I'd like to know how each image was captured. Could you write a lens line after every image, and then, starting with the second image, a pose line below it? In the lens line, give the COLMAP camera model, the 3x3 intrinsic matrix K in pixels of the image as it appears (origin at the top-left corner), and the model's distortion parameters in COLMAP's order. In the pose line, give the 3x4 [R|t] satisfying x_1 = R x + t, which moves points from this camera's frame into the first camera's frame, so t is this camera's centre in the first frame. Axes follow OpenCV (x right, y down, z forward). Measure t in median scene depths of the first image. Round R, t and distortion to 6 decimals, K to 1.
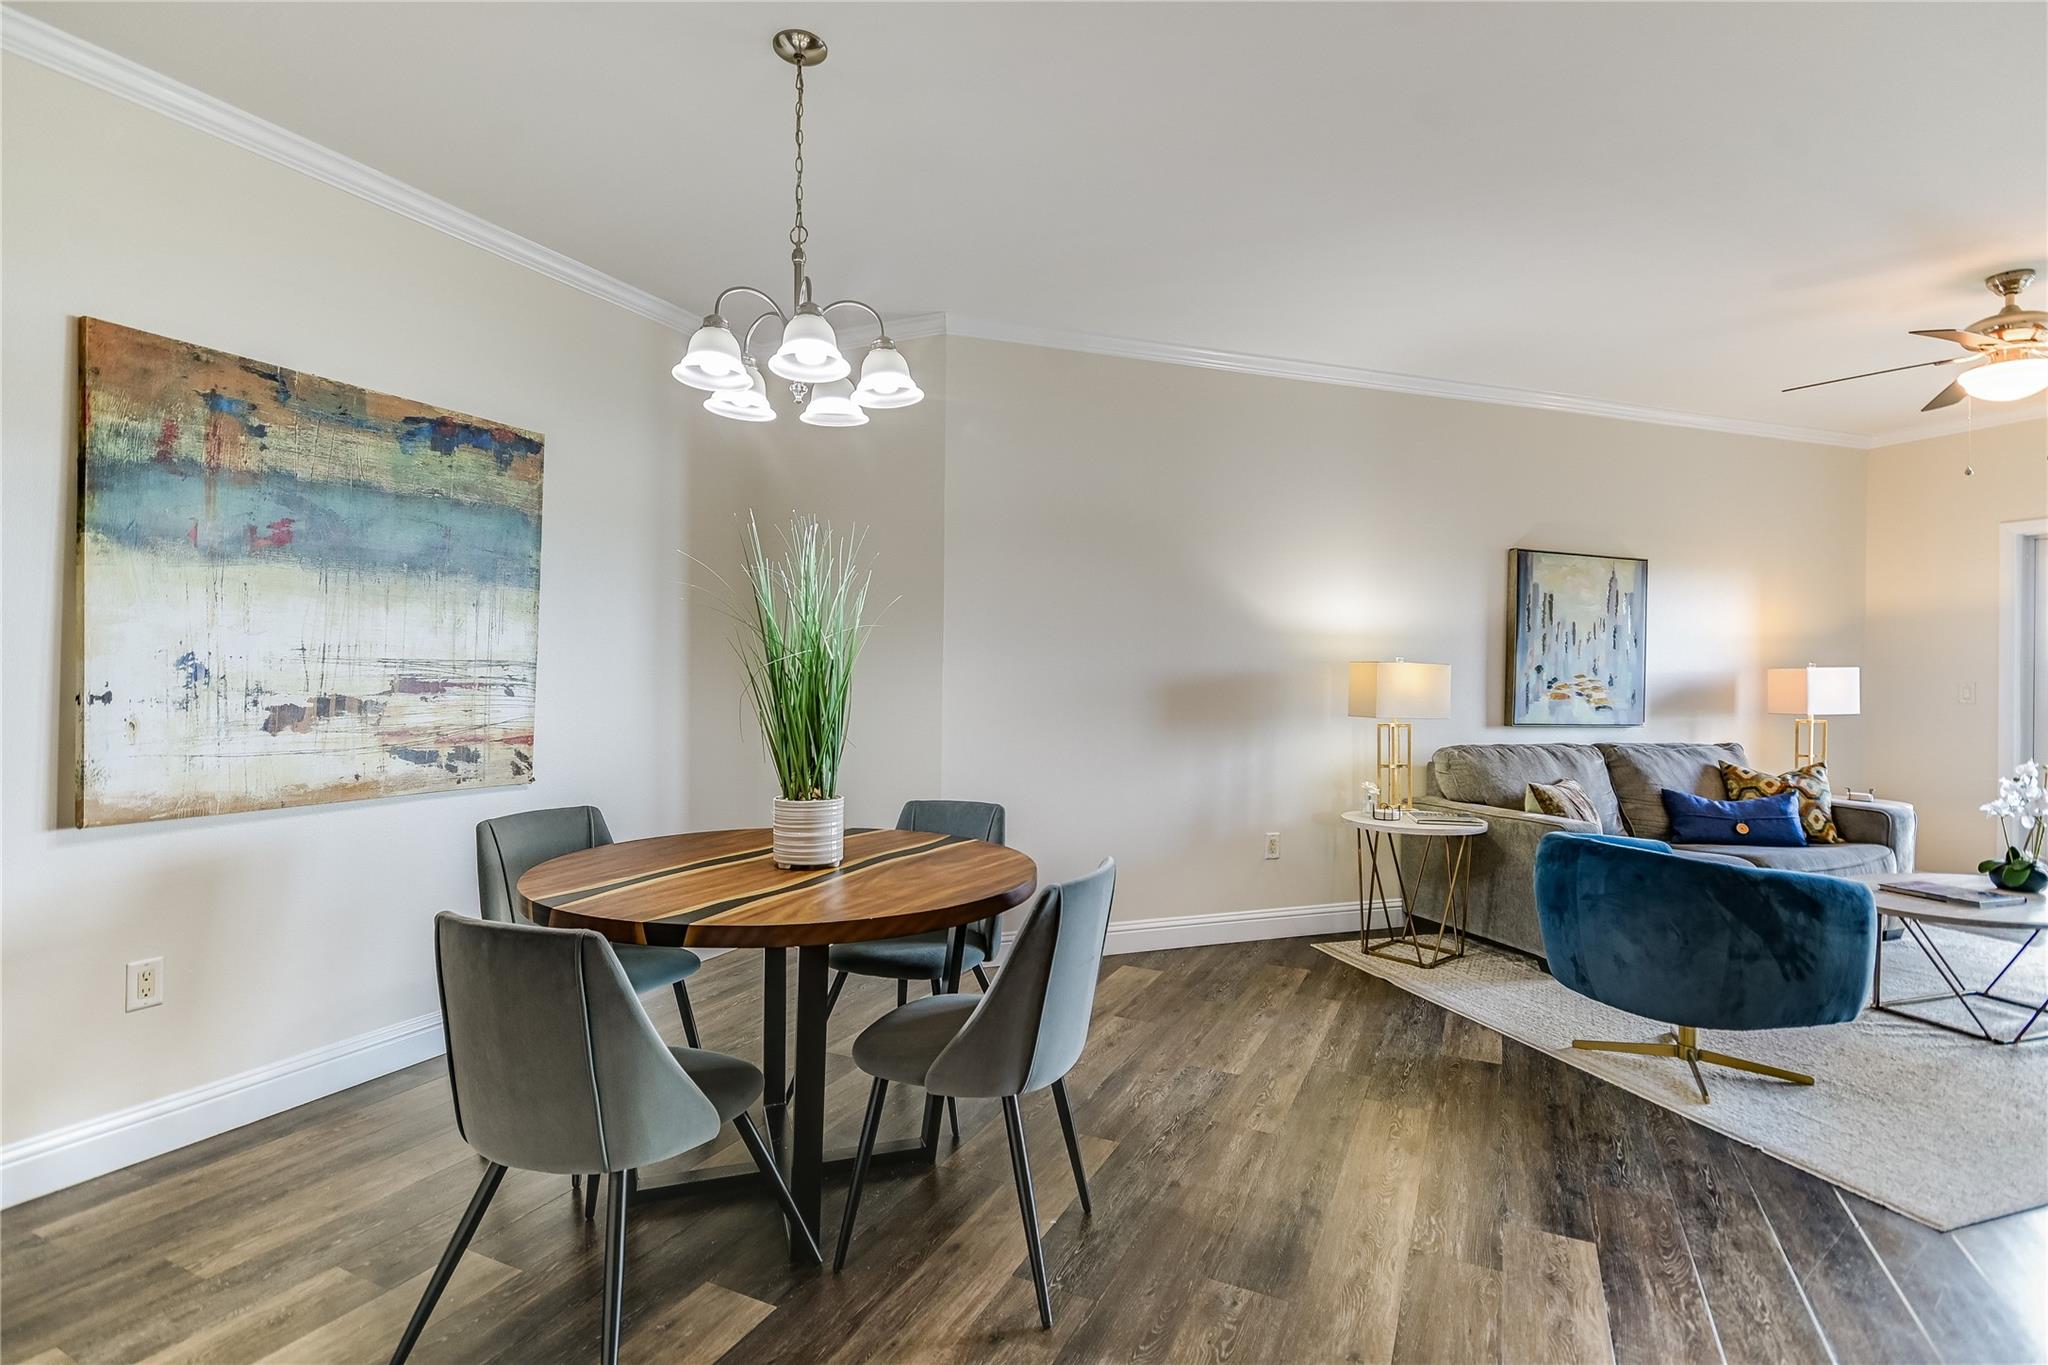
lens RADIAL K [[996.0, 0, 1026.4], [0, 996.0, 674.4], [0, 0, 1]] dist [0.004626, 0.001149]
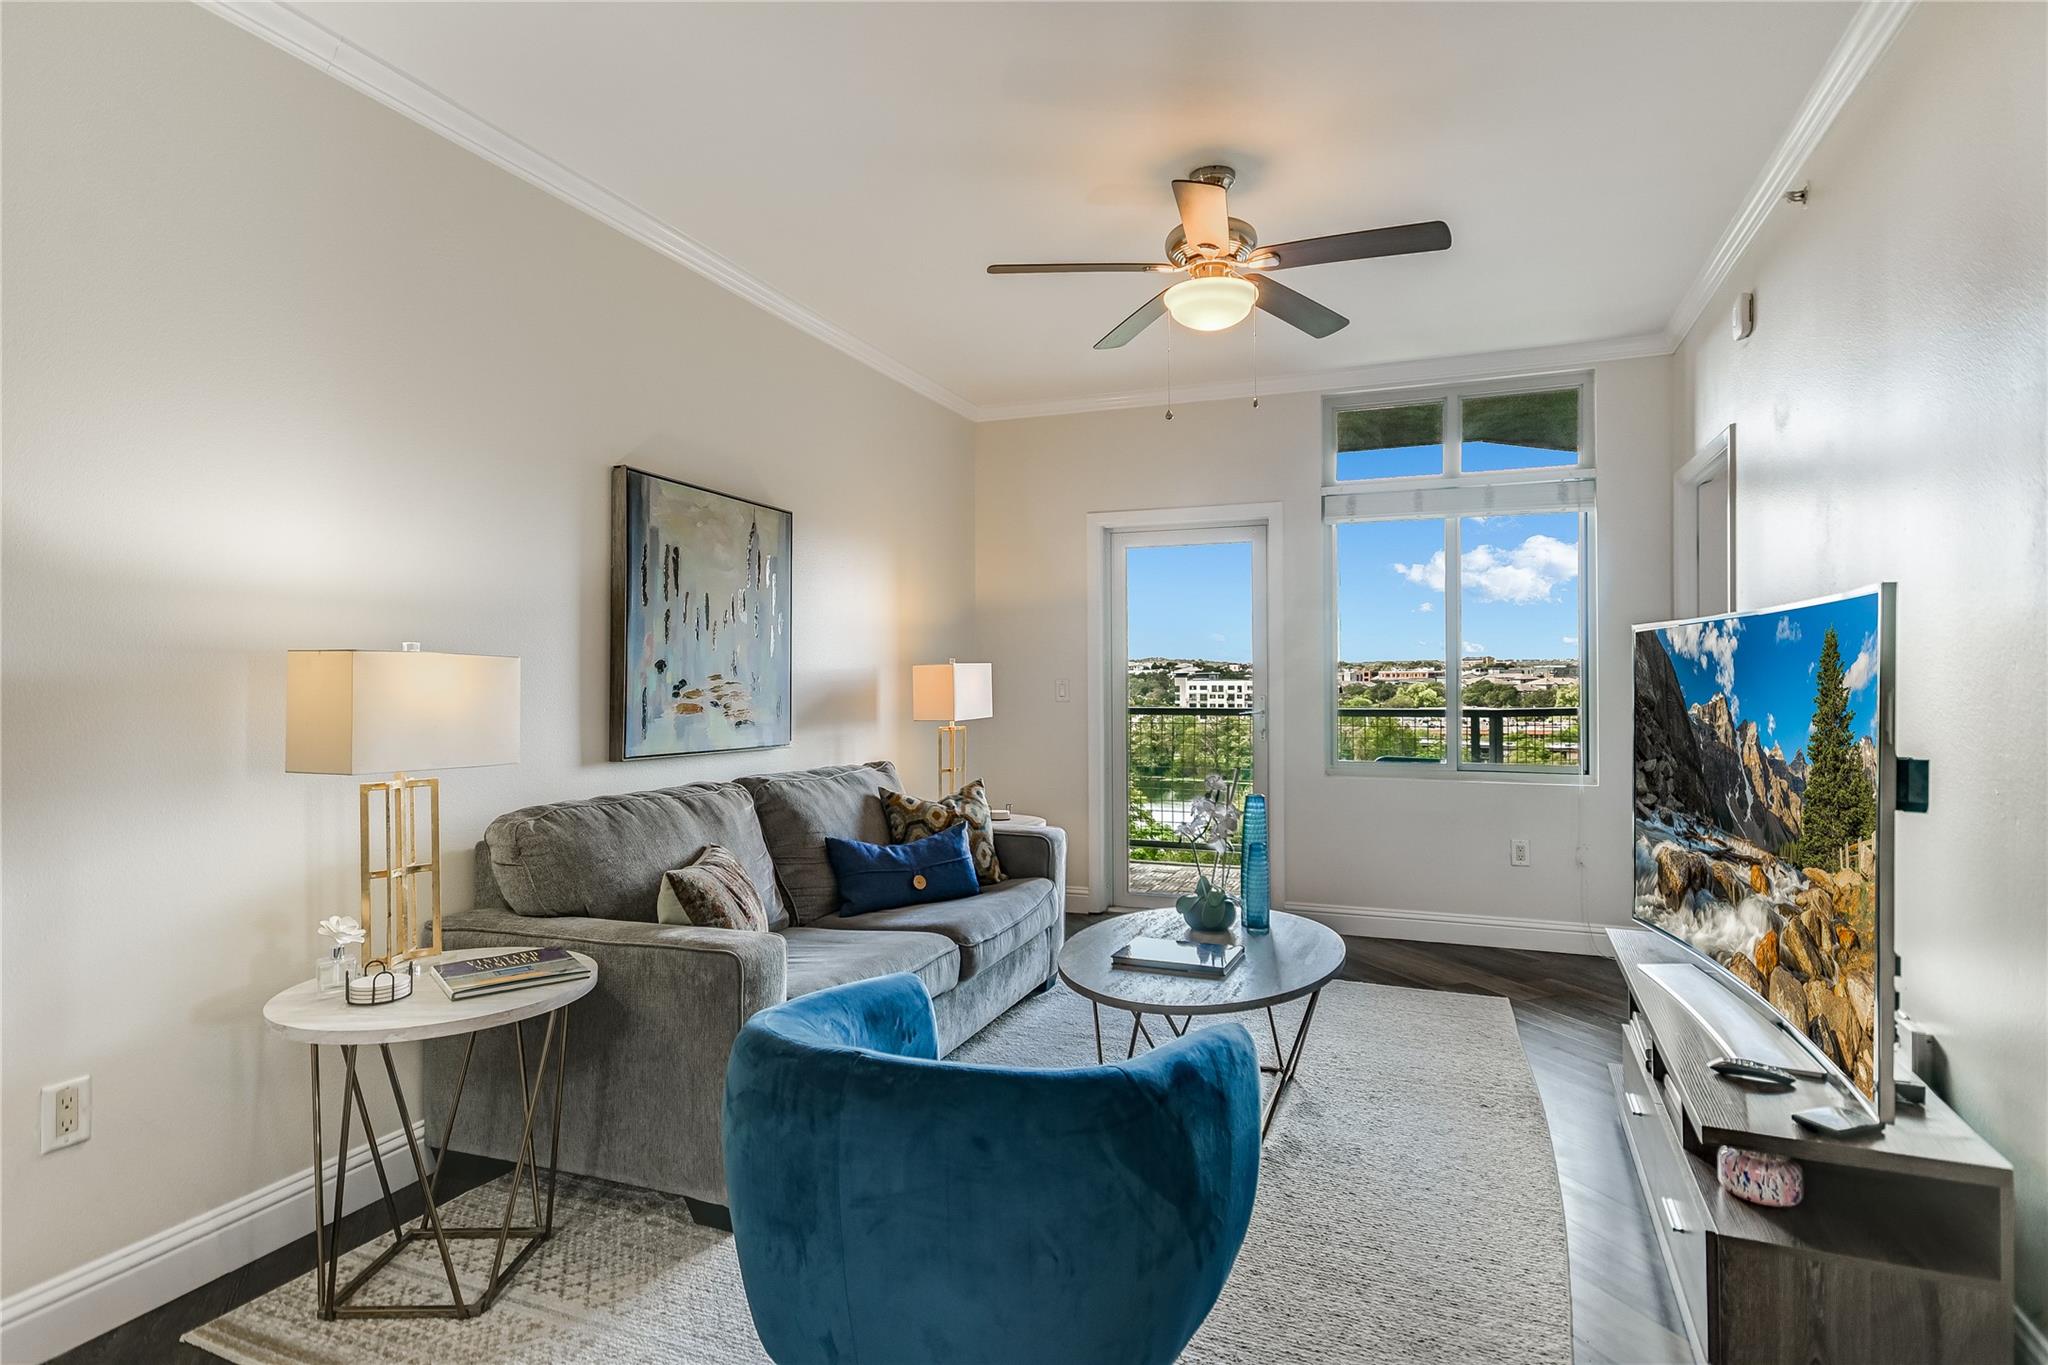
lens RADIAL K [[1115.1, 0, 1024.0], [0, 1115.1, 682.5], [0, 0, 1]] dist [0.023280, 0.000939]
pose [[0.670095, -0.012485, 0.742170, 0.184341], [0.007205, 0.999921, 0.010315, -0.000934], [-0.742240, -0.001565, 0.670132, 0.453271]]
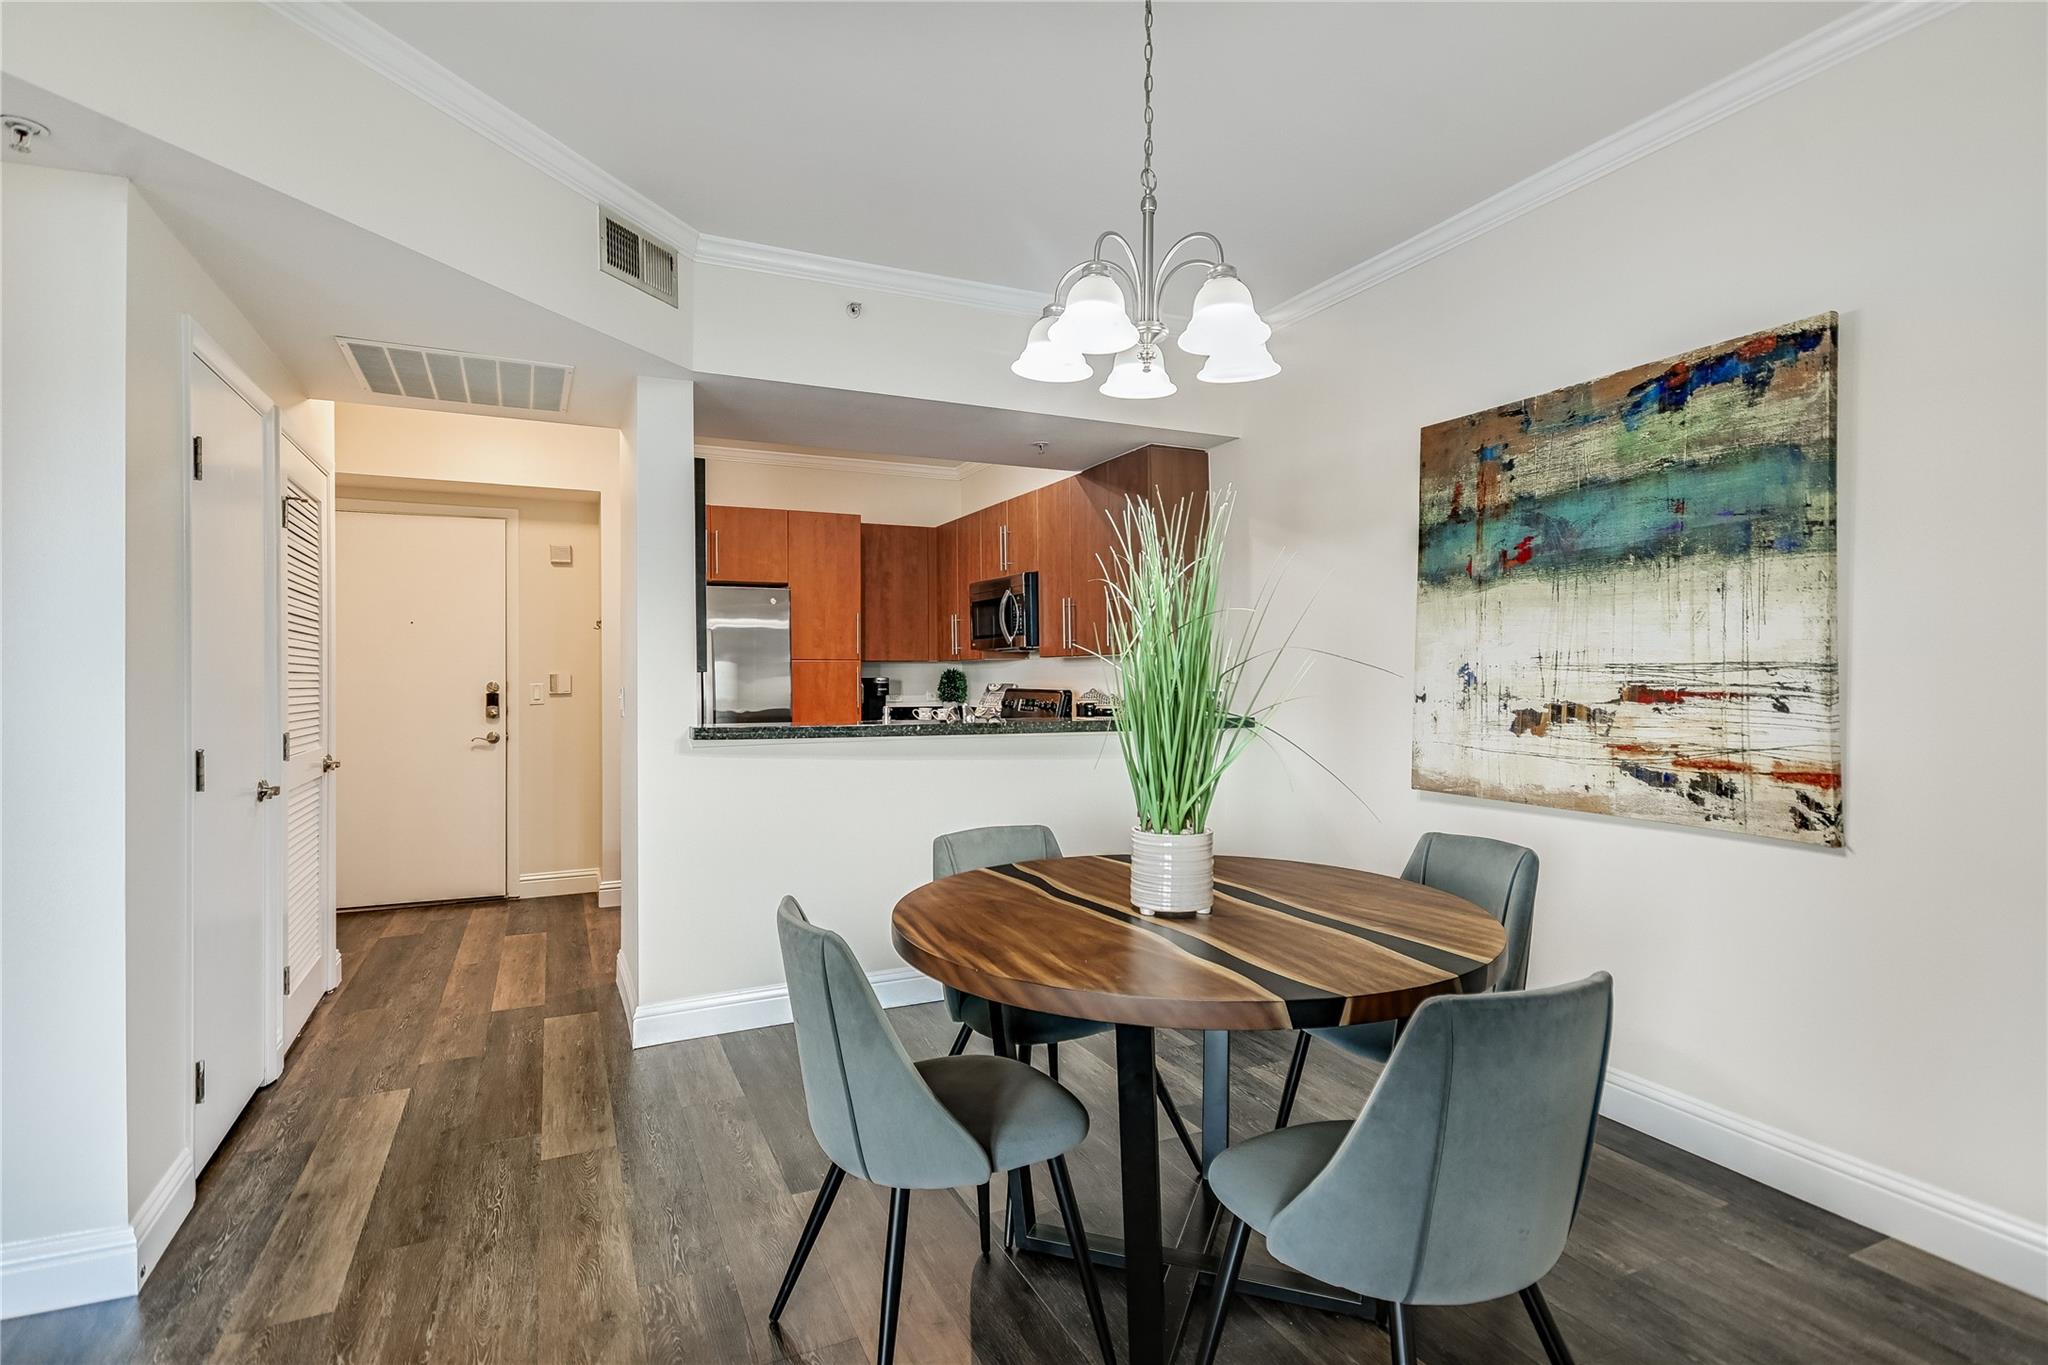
lens RADIAL K [[996.0, 0, 1026.4], [0, 996.0, 674.4], [0, 0, 1]] dist [0.004626, 0.001149]
pose [[-0.632581, -0.006448, -0.774468, 0.297337], [-0.001385, 0.999973, -0.007194, 0.000804], [0.774493, -0.003478, -0.632572, 0.857812]]
